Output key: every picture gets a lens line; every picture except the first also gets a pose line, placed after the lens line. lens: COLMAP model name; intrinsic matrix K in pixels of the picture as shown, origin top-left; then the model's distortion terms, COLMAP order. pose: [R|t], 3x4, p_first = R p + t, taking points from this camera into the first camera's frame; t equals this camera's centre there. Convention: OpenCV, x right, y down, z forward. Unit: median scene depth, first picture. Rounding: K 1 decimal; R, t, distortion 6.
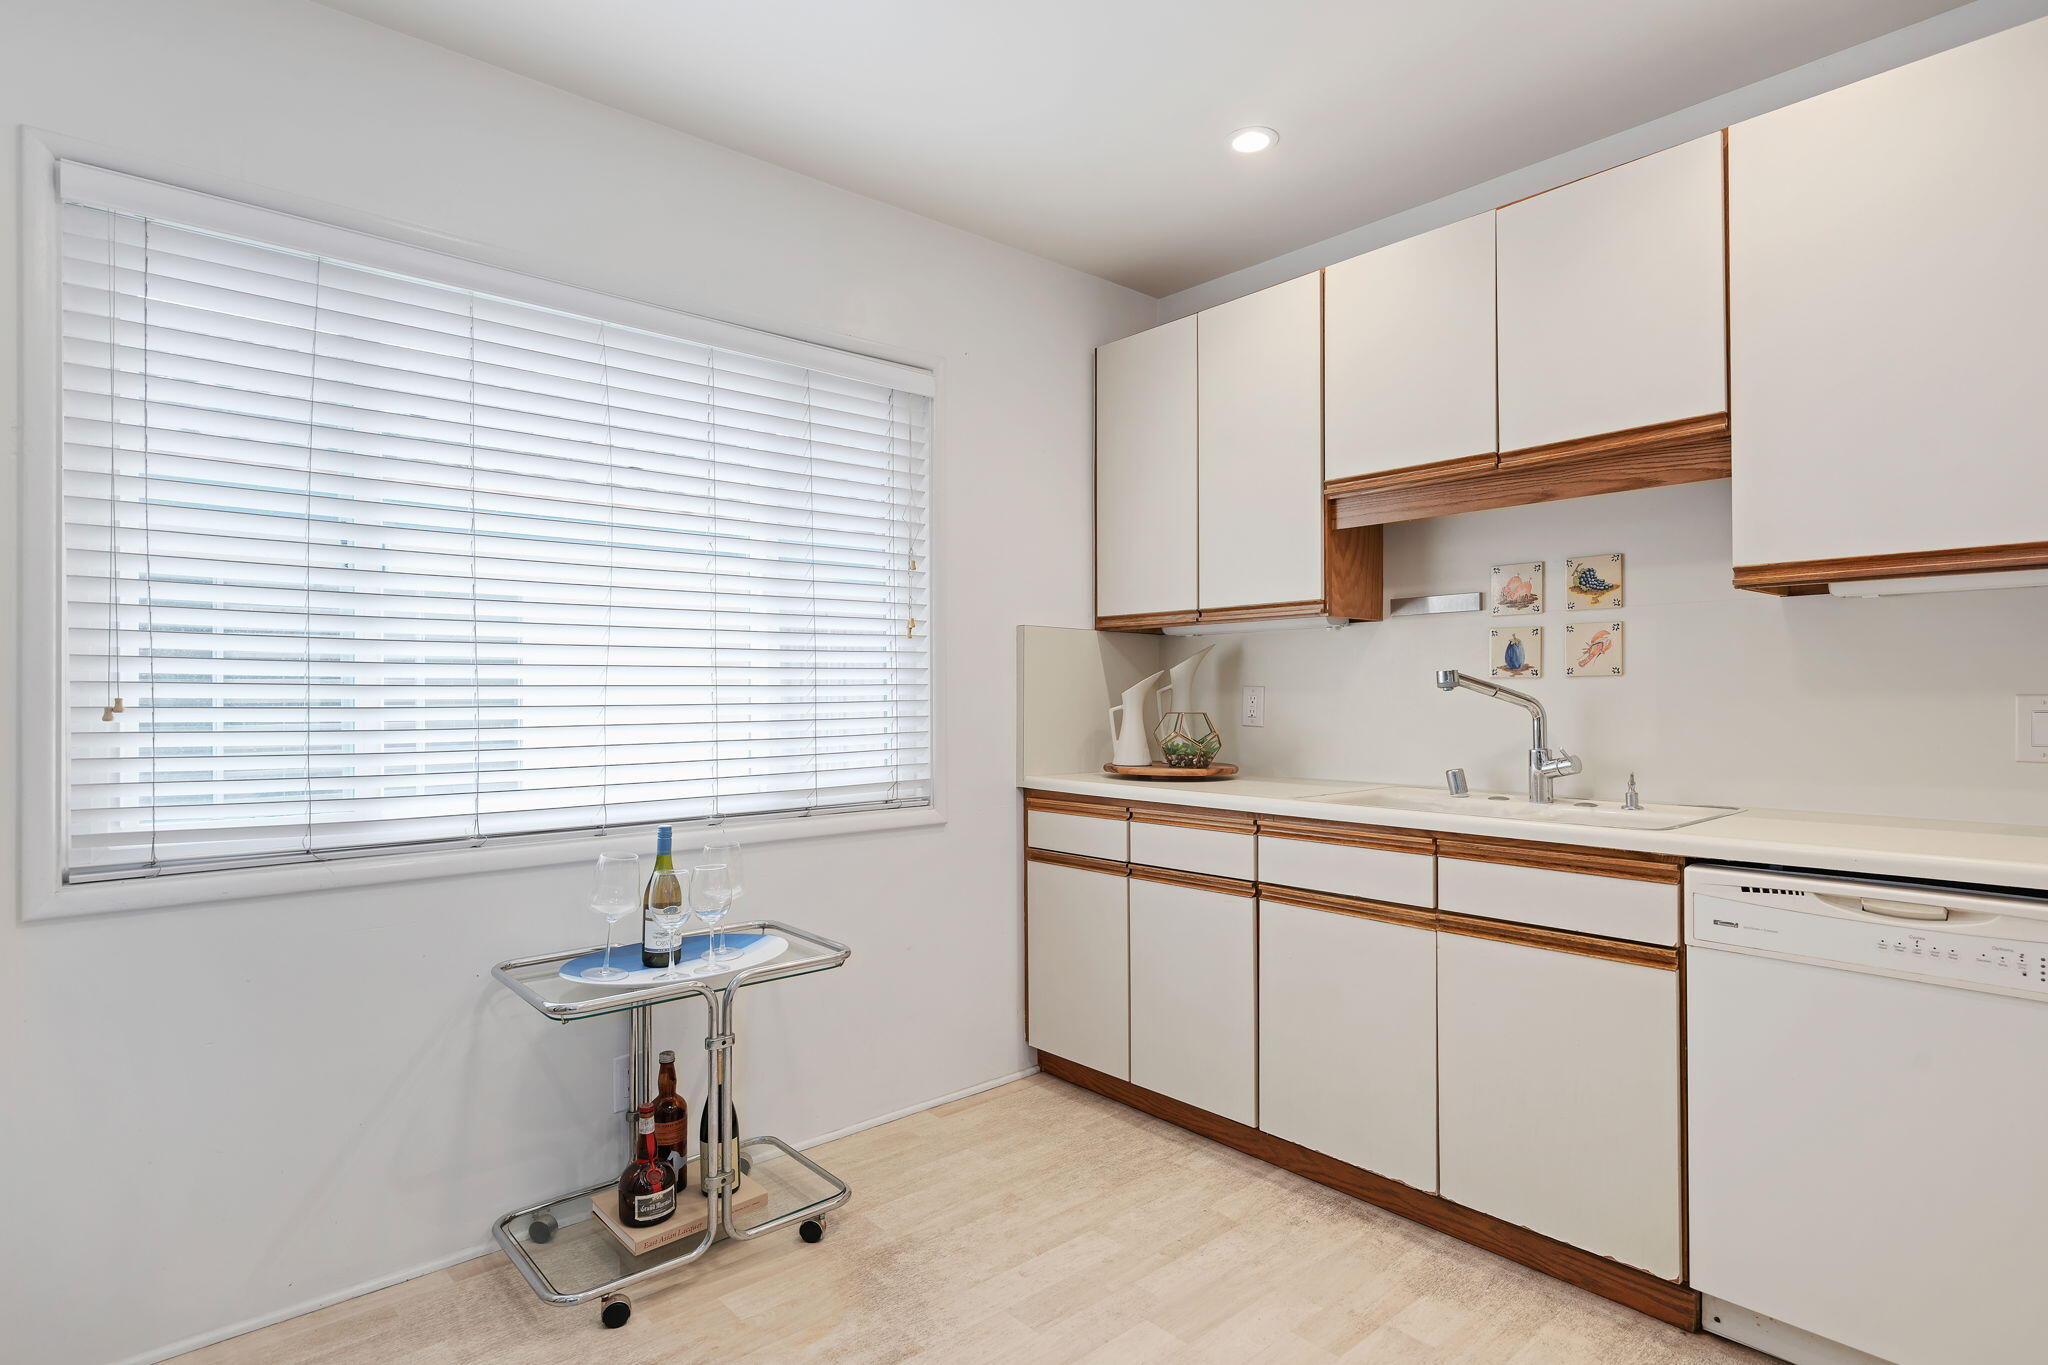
lens RADIAL K [[1100.5, 0, 1027.9], [0, 1100.5, 687.9], [0, 0, 1]] dist [0.000976, 0.000479]
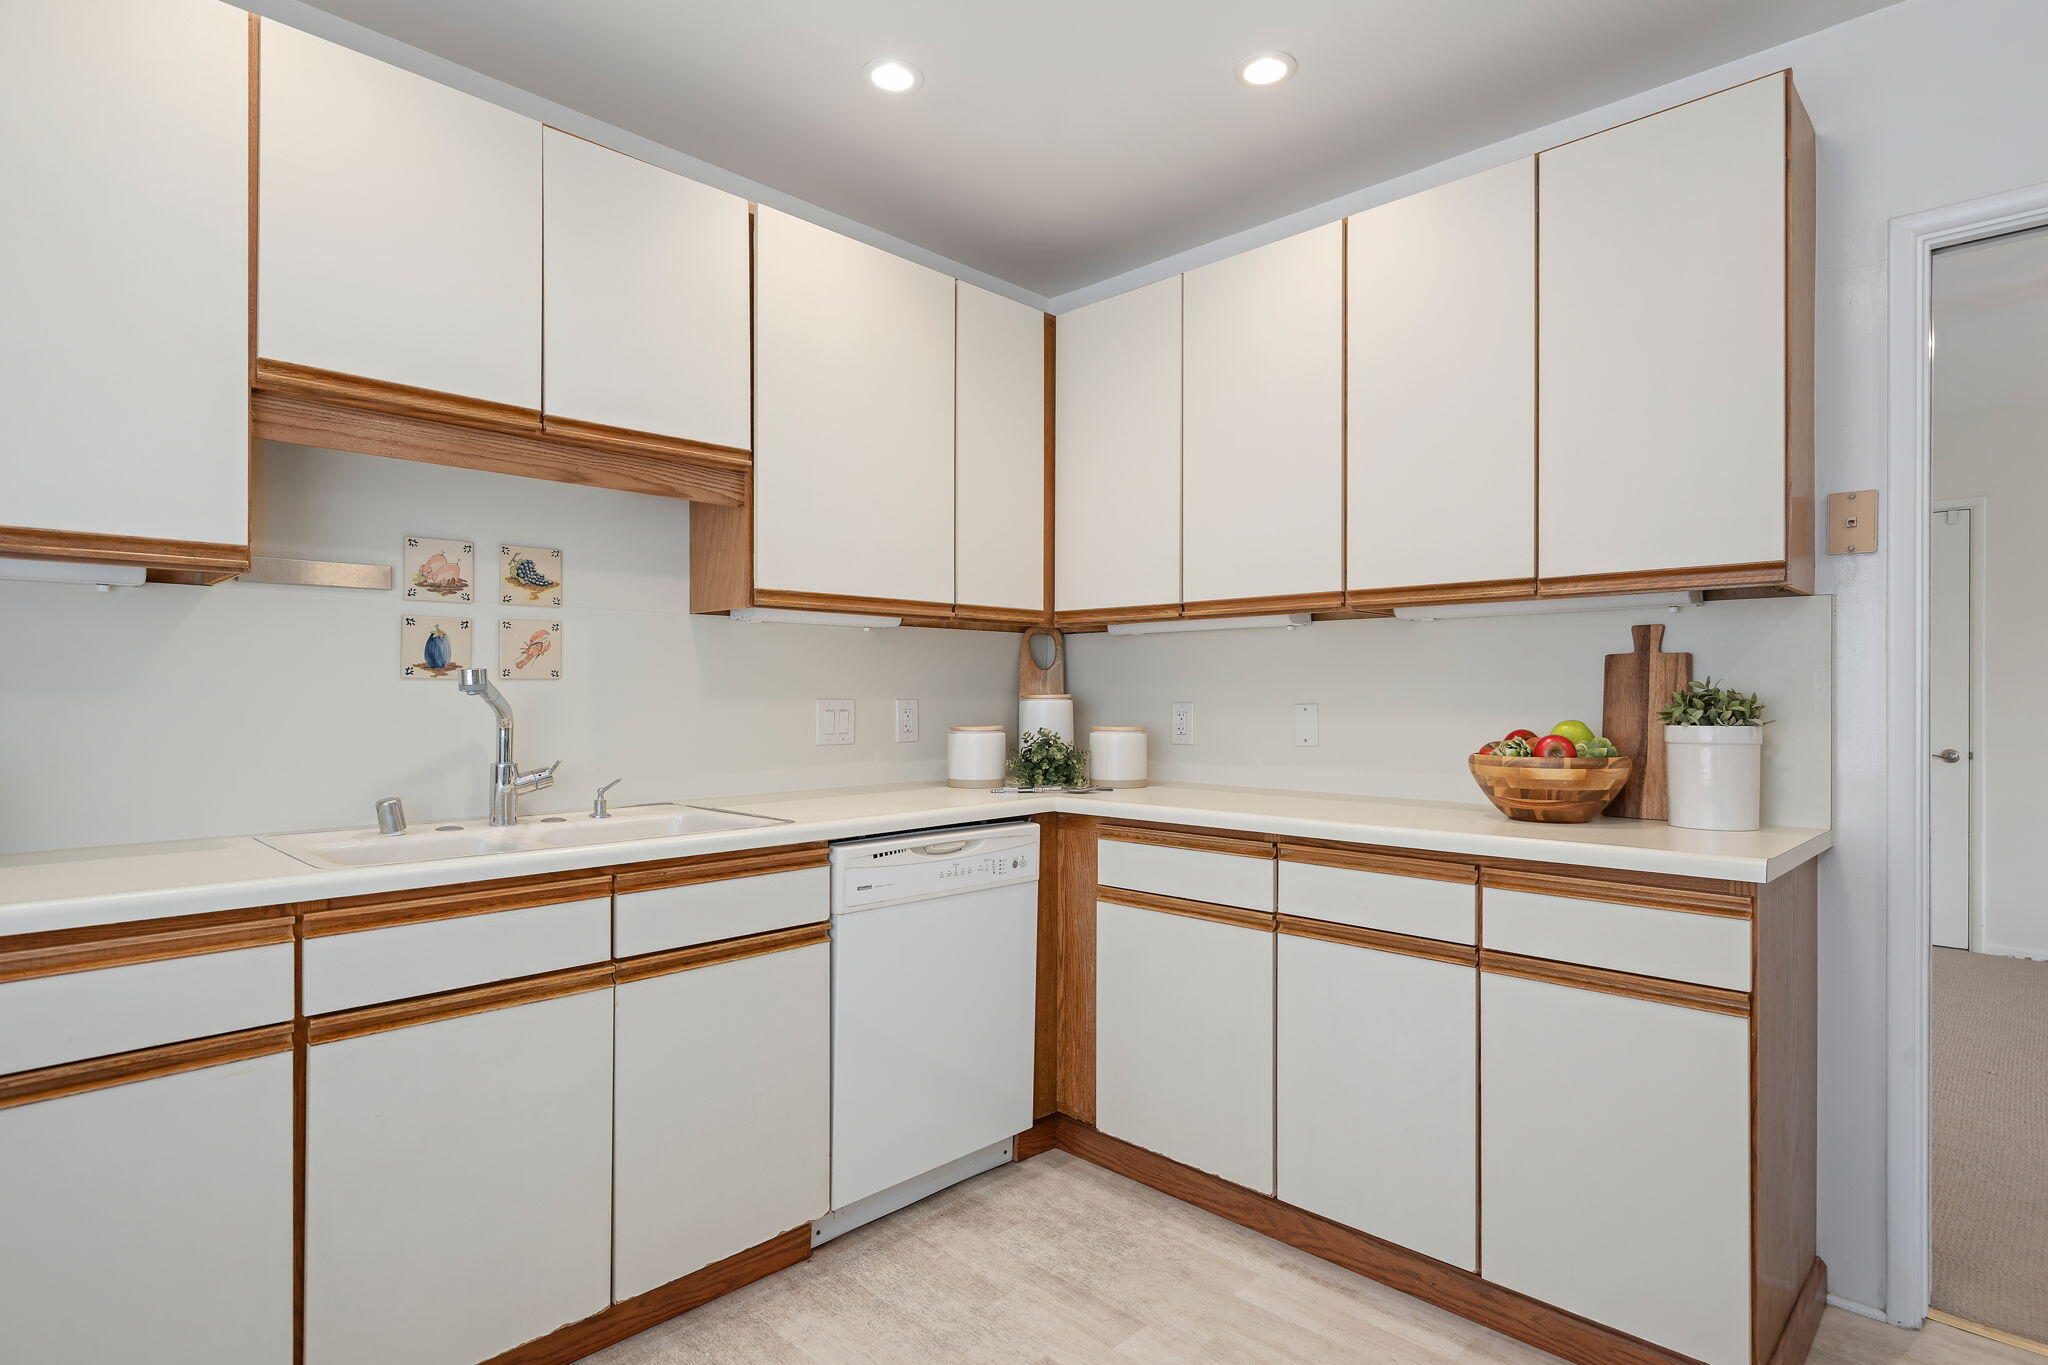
lens RADIAL K [[1036.9, 0, 1026.5], [0, 1036.9, 696.9], [0, 0, 1]] dist [-0.000055, -0.000008]
pose [[-0.079356, 0.001376, 0.996845, -0.377817], [-0.004285, 0.999989, -0.001722, 0.003877], [-0.996837, -0.004408, -0.079349, 0.666785]]
